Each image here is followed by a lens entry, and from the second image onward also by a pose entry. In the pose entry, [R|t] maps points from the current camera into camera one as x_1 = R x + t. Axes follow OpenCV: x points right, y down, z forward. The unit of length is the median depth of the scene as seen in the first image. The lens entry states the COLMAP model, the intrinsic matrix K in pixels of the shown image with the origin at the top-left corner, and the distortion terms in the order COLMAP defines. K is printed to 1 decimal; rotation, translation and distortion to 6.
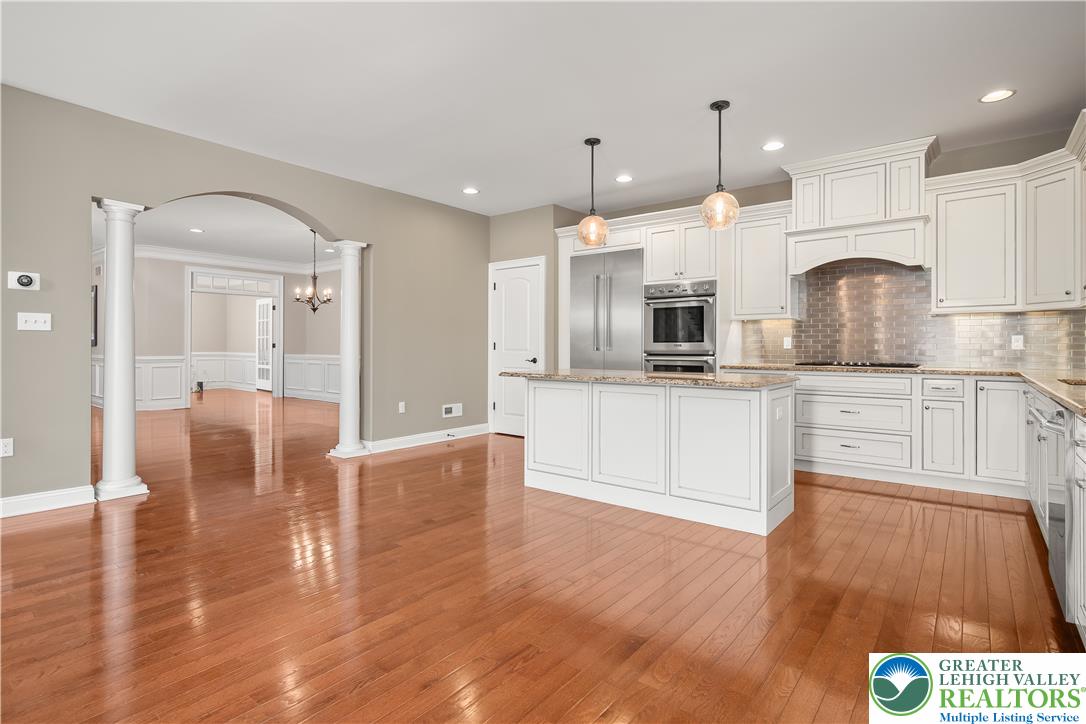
lens RADIAL K [[545.1, 0, 541.7], [0, 545.1, 349.3], [0, 0, 1]] dist [0.000236, 0.000429]
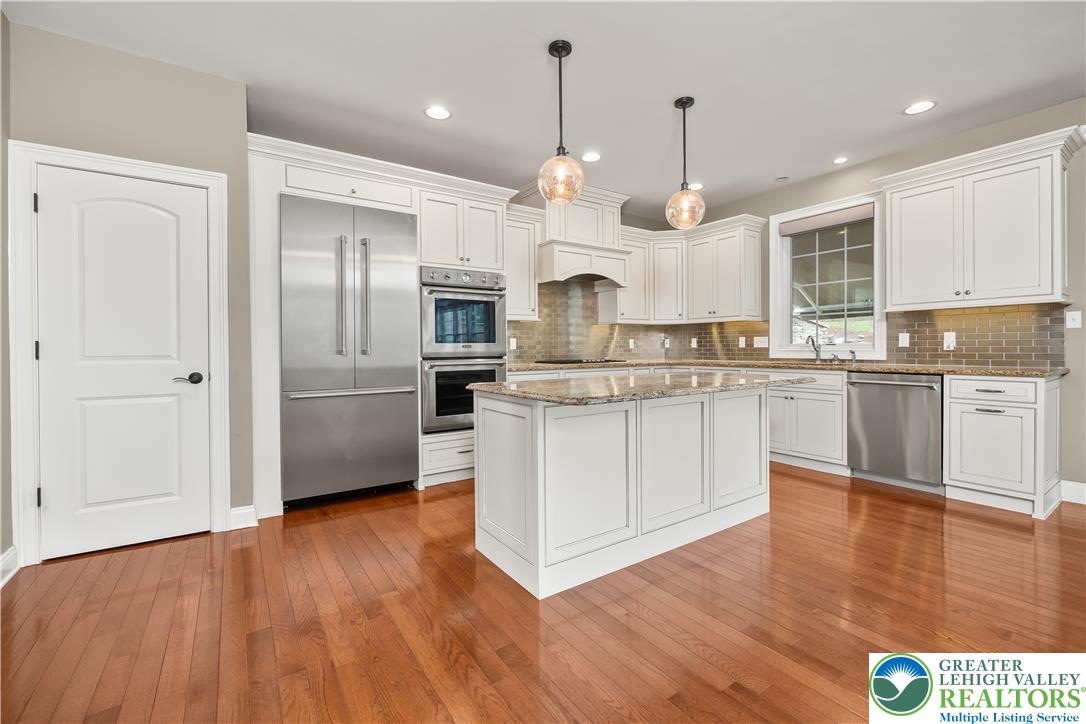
lens RADIAL K [[456.5, 0, 542.2], [0, 456.5, 353.6], [0, 0, 1]] dist [-0.012363, -0.000472]
pose [[0.300396, -0.016156, 0.953678, -0.385026], [0.011892, 0.999842, 0.013192, -0.004045], [-0.953741, 0.007378, 0.300540, 0.707803]]
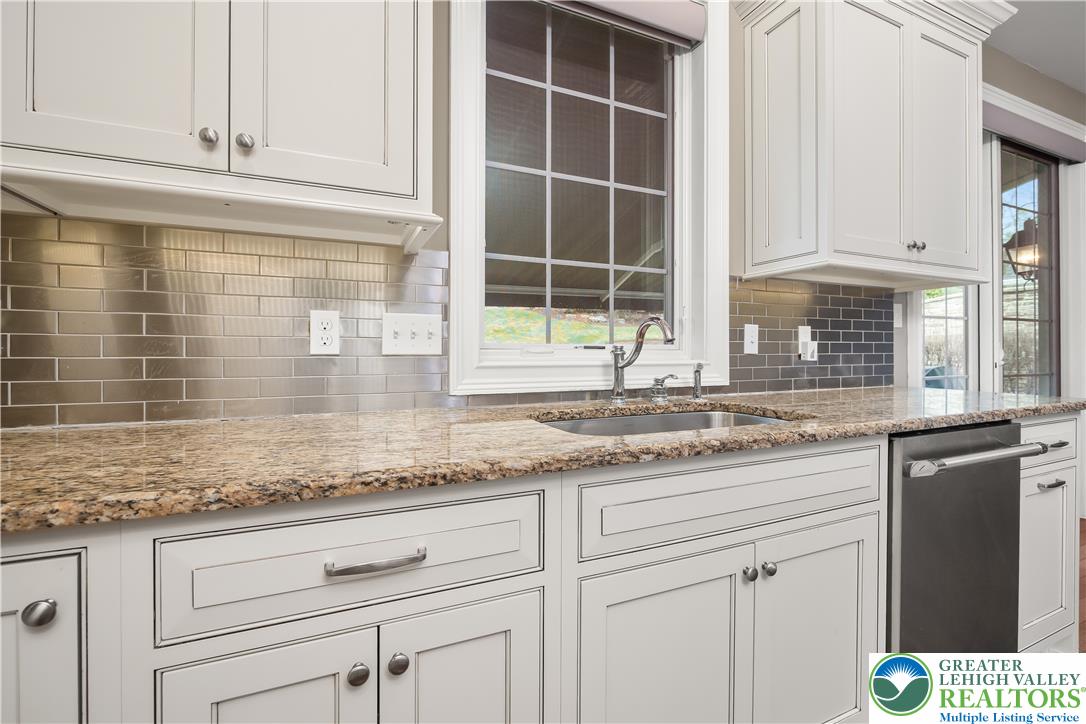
lens RADIAL K [[469.1, 0, 544.9], [0, 469.1, 352.3], [0, 0, 1]] dist [-0.018241, -0.000462]
pose [[-0.880402, -0.009848, 0.474126, 0.481128], [-0.003926, 0.999901, 0.013479, -0.003869], [-0.474212, 0.010006, -0.880354, 0.743479]]
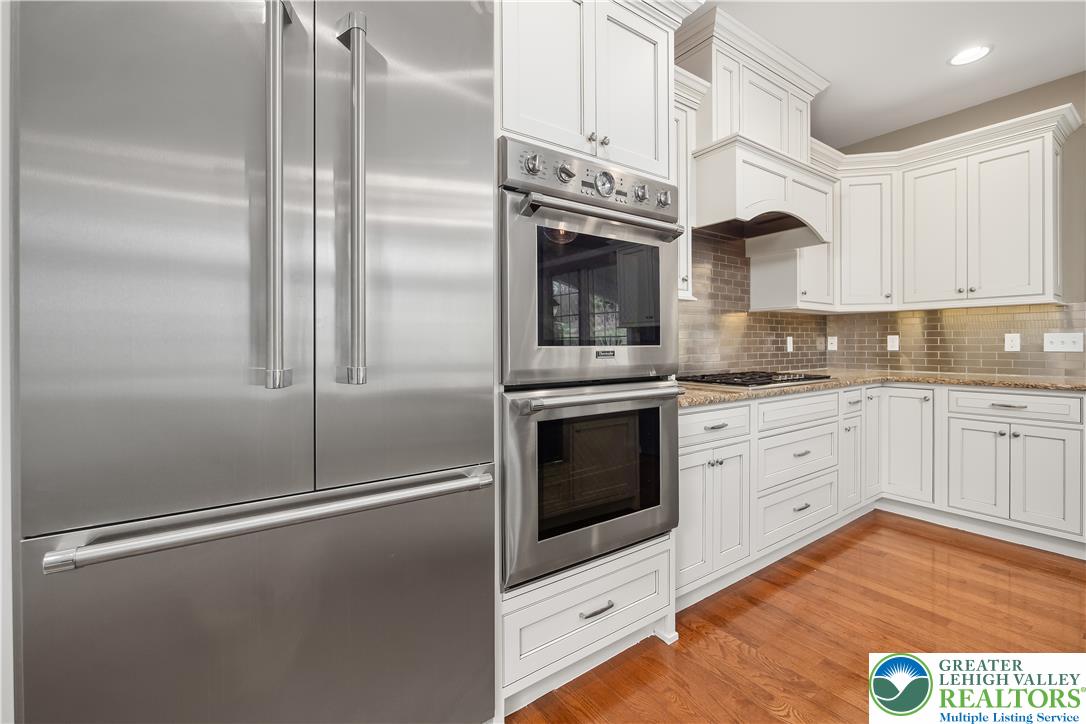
lens RADIAL K [[456.5, 0, 537.3], [0, 456.5, 347.2], [0, 0, 1]] dist [-0.012363, -0.000472]
pose [[0.302610, -0.006206, 0.953094, -0.028088], [0.010639, 0.999938, 0.003133, -0.012735], [-0.953055, 0.009192, 0.302657, 0.986573]]
